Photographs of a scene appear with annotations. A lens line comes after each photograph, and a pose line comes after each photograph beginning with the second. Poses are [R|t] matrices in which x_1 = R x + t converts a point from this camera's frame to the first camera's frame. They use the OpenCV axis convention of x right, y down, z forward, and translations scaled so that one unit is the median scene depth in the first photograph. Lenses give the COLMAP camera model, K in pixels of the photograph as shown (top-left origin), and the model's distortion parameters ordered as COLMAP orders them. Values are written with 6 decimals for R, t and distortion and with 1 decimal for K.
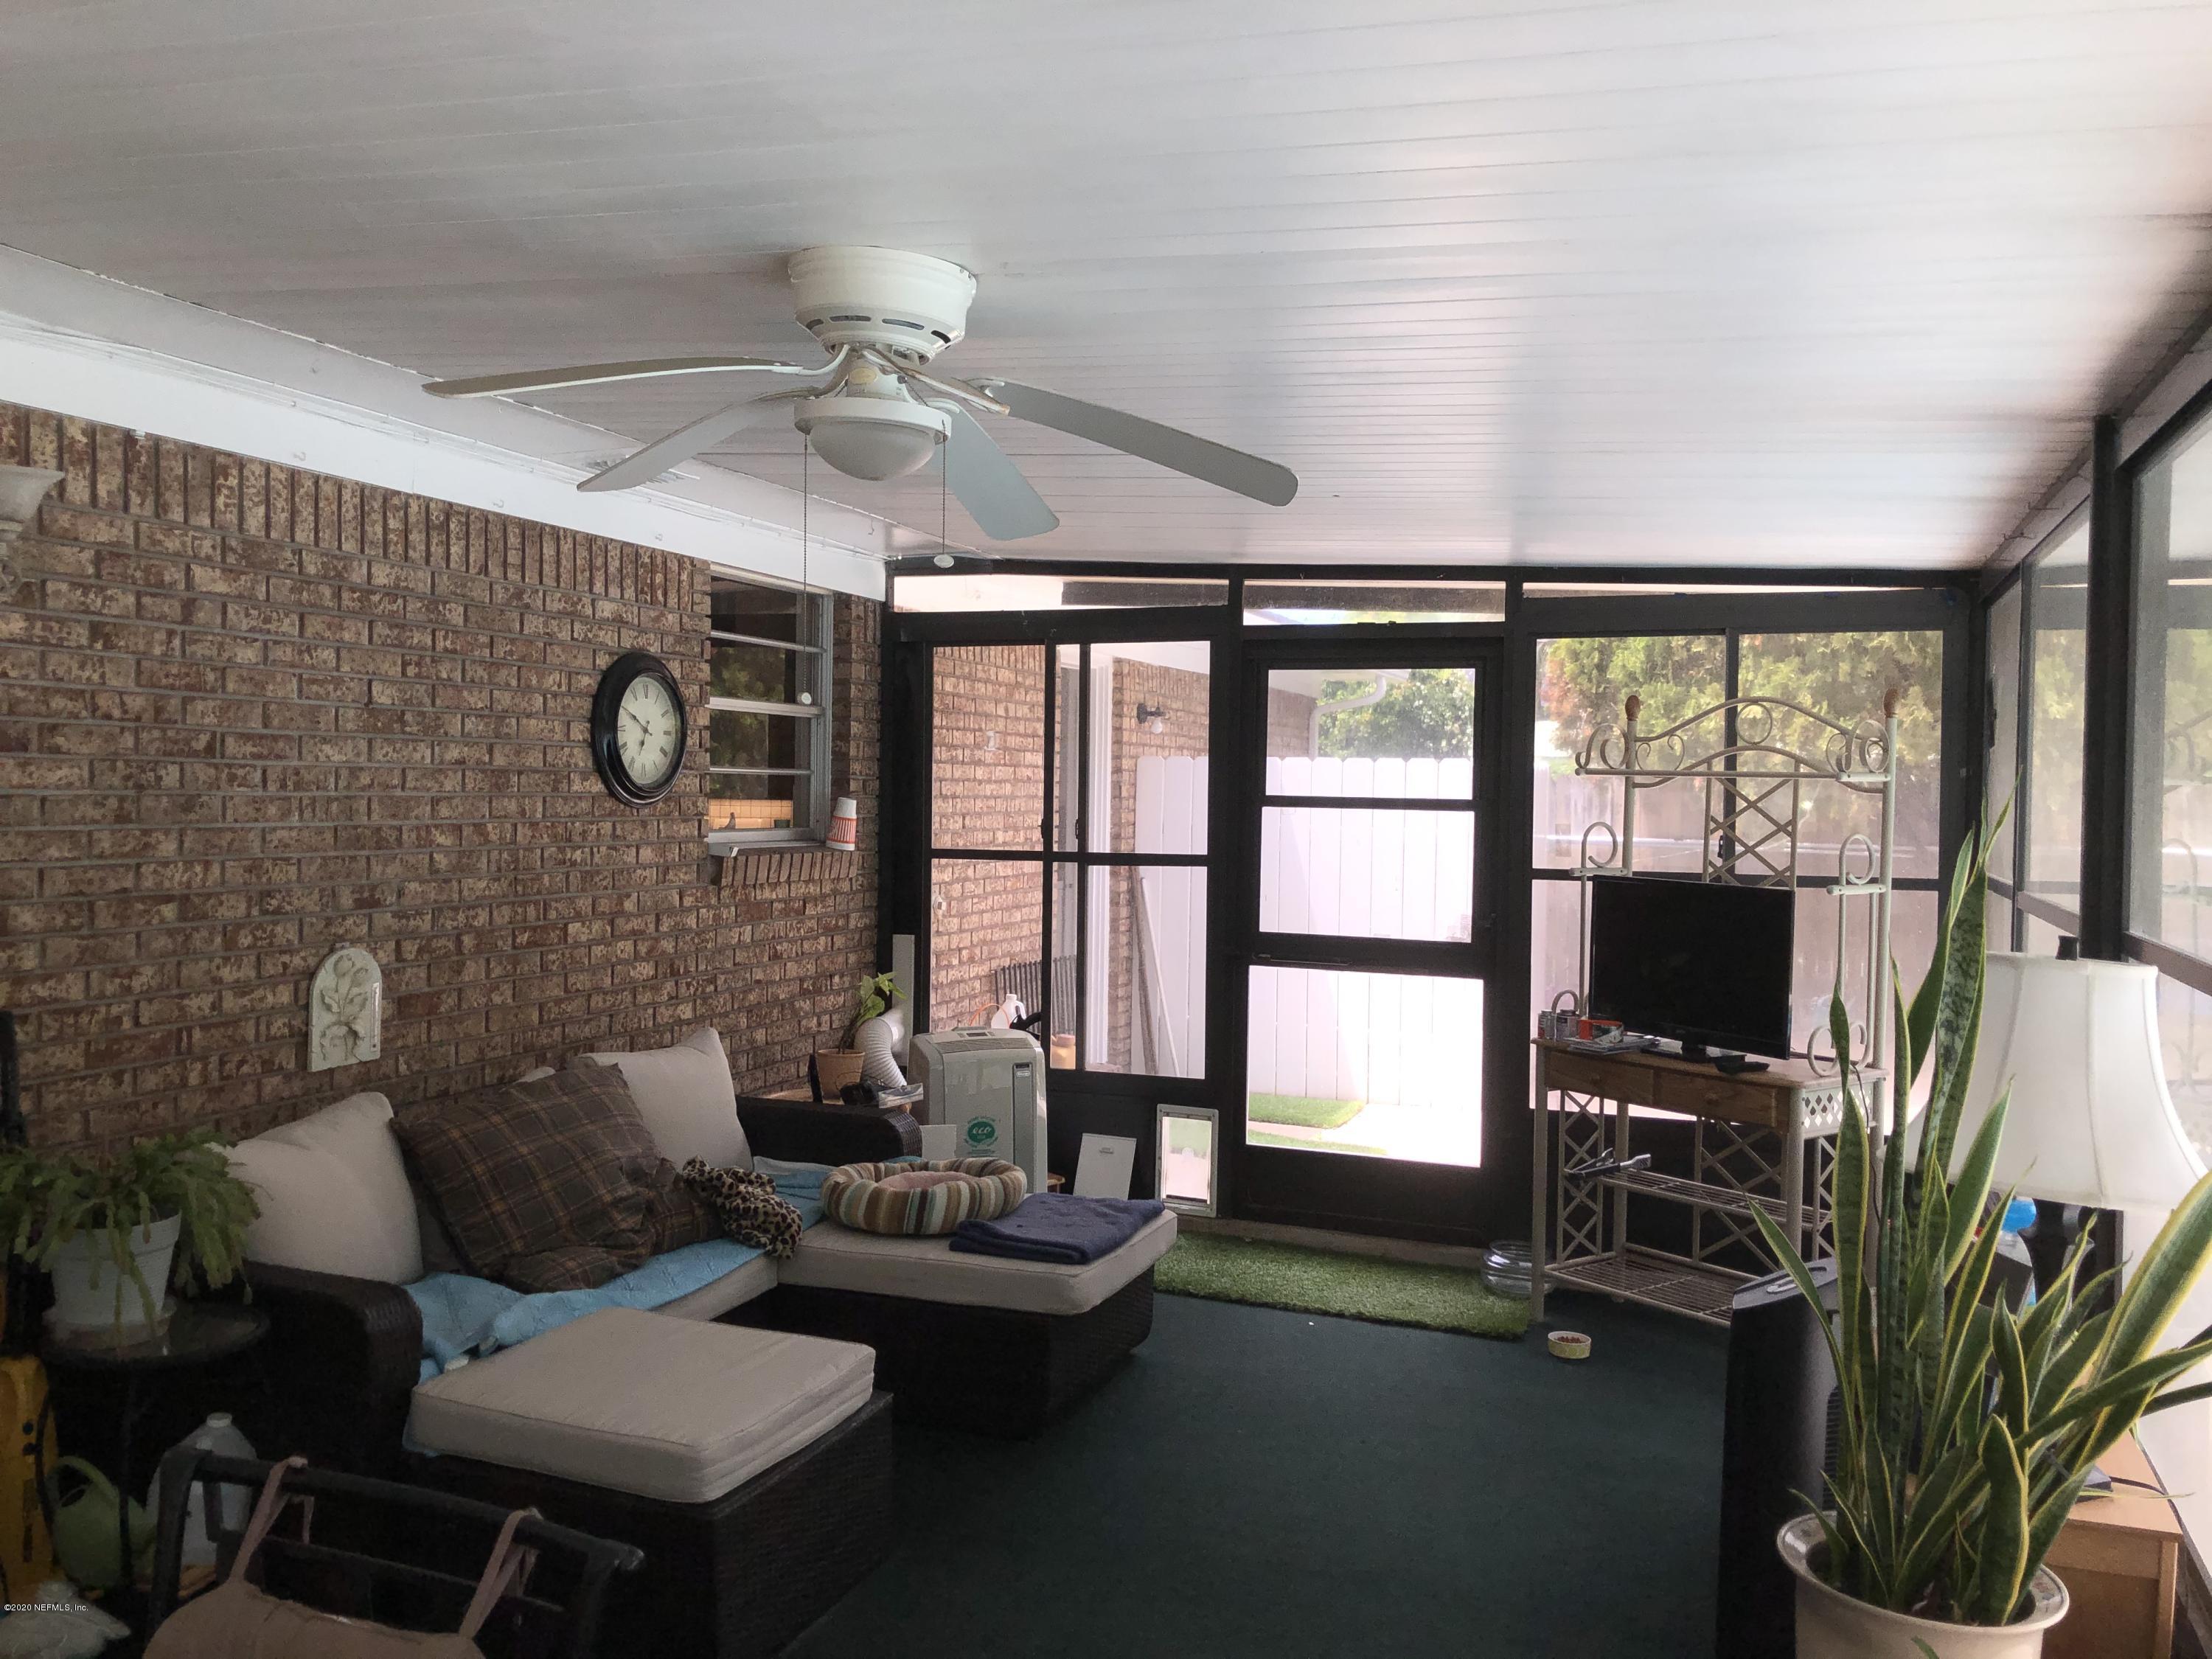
lens RADIAL K [[1860.2, 0, 1106.0], [0, 1860.2, 829.5], [0, 0, 1]] dist [0.042310, -0.031959]
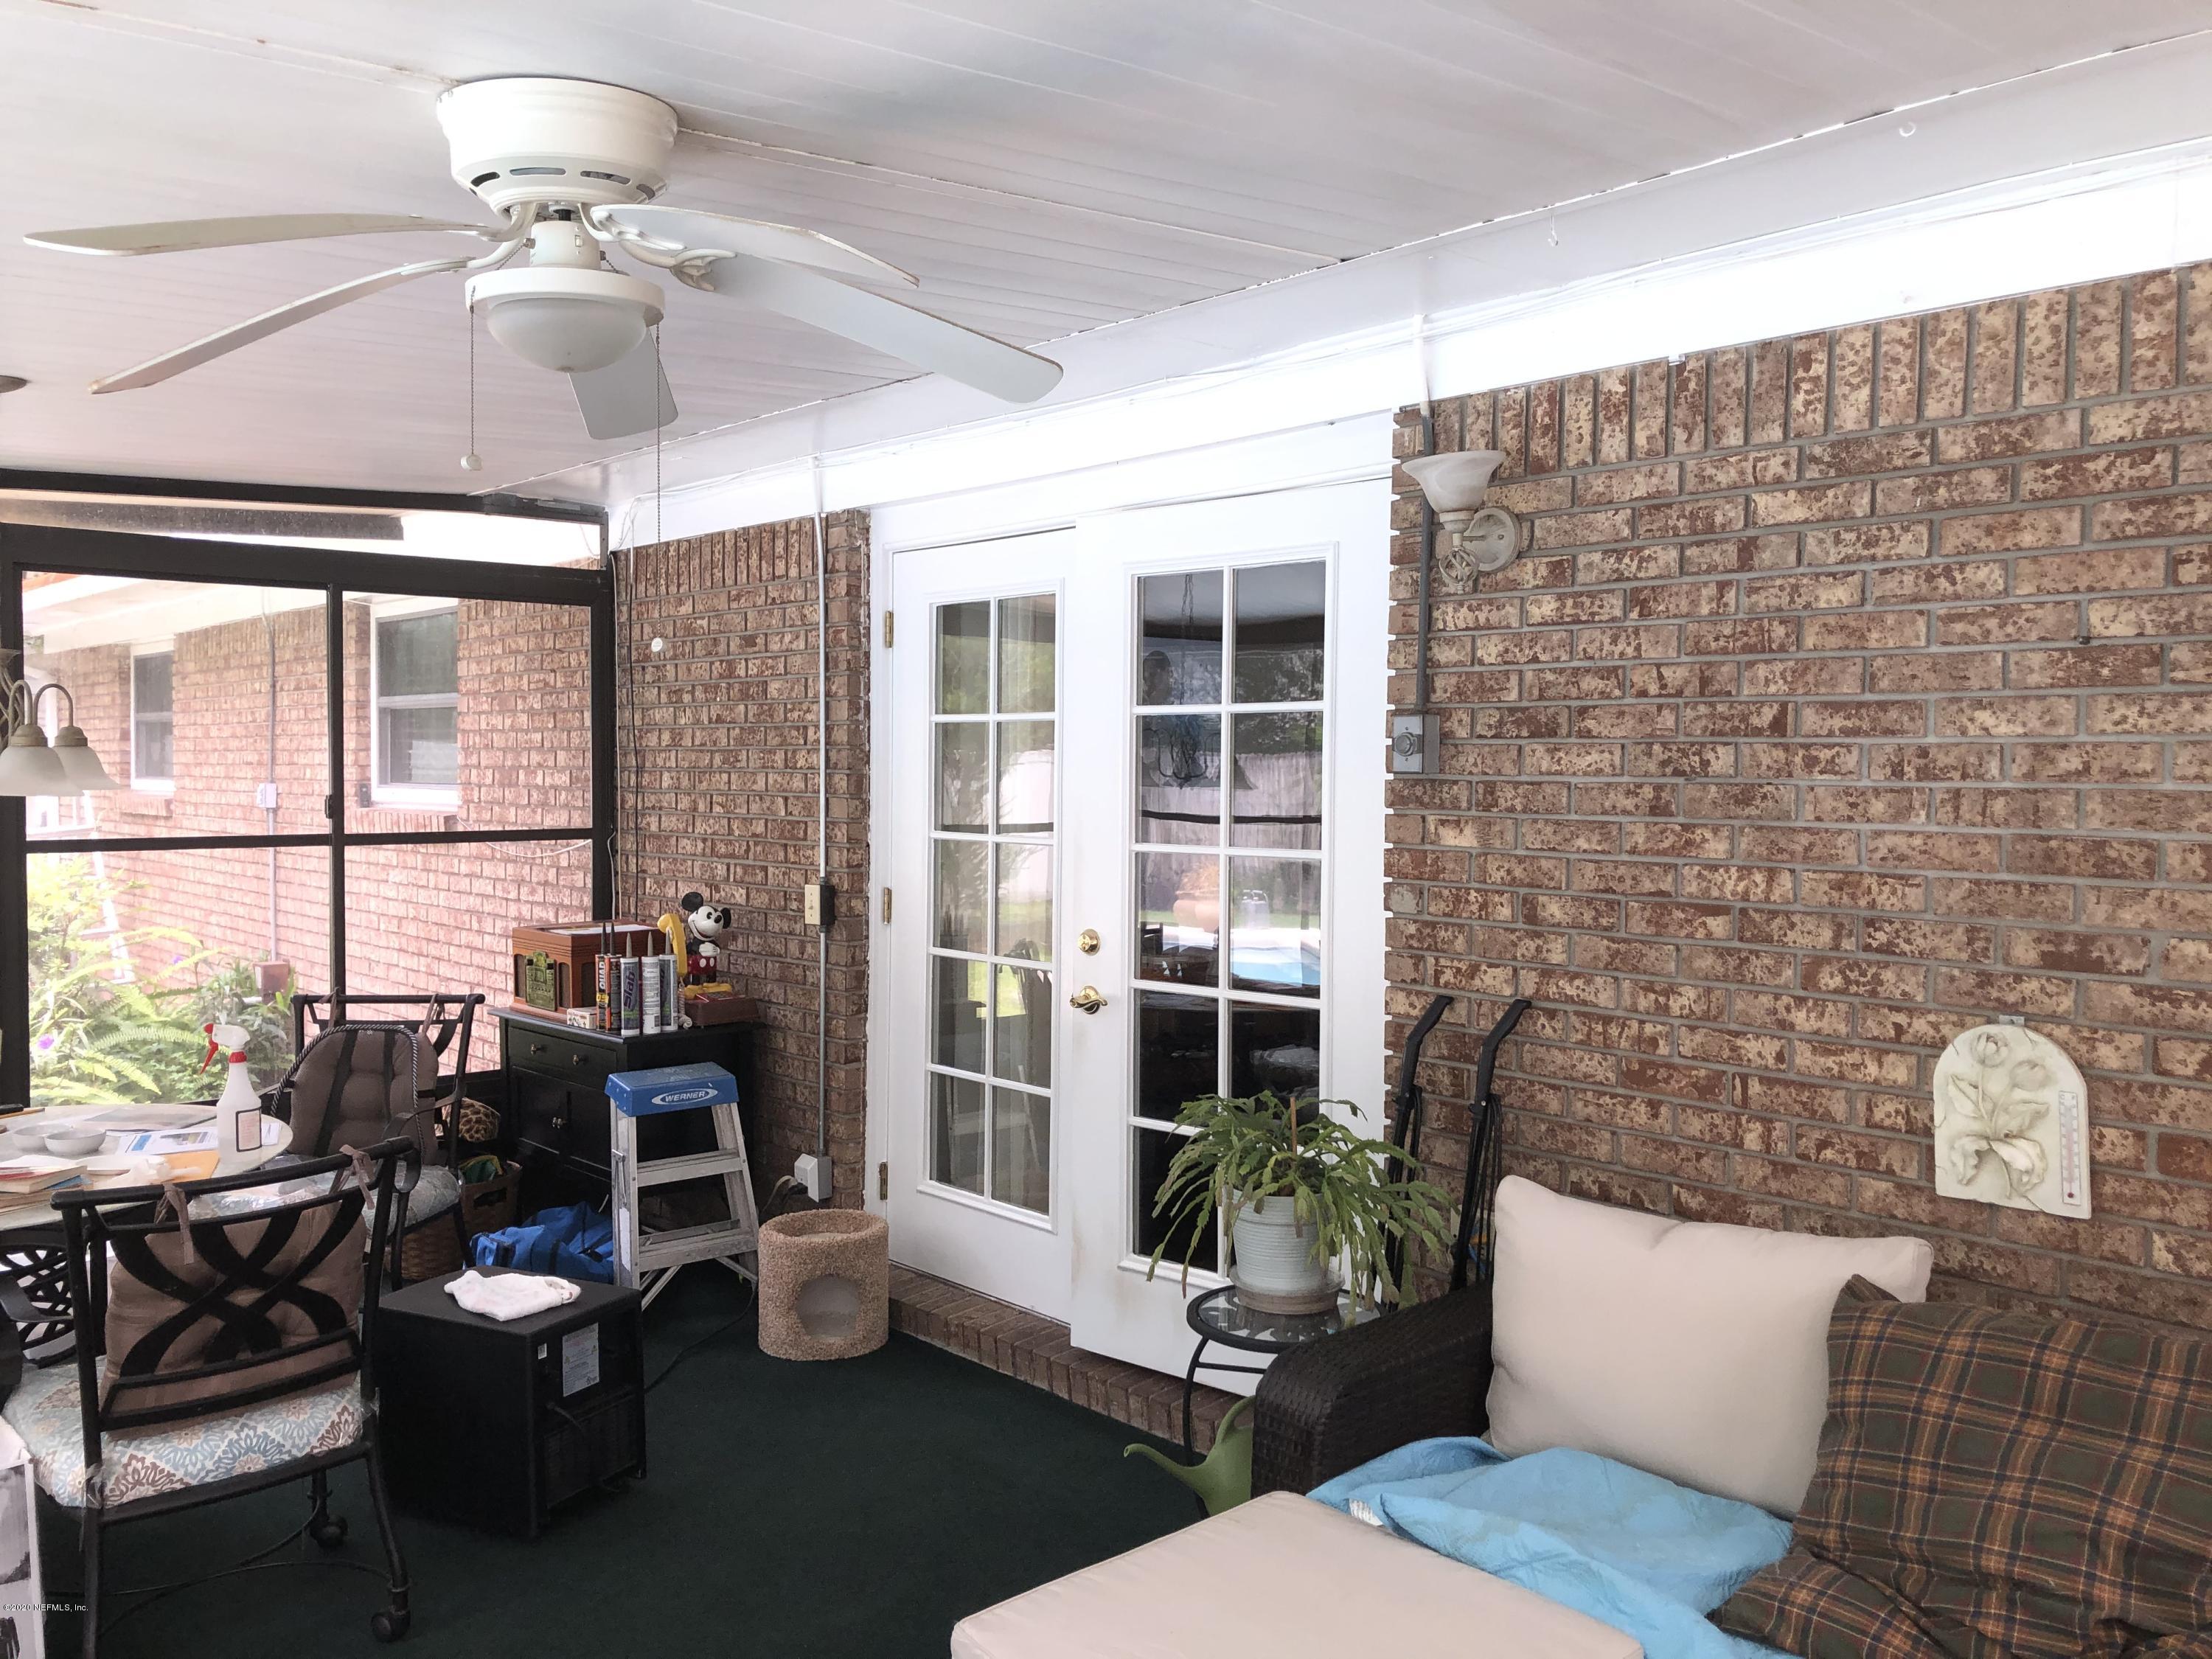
lens RADIAL K [[1860.2, 0, 1106.0], [0, 1860.2, 829.5], [0, 0, 1]] dist [0.042310, -0.031959]
pose [[-0.476719, 0.006707, -0.879030, 0.344884], [-0.038554, 0.998849, 0.028531, -0.011303], [0.878210, 0.047492, -0.475911, 1.151280]]
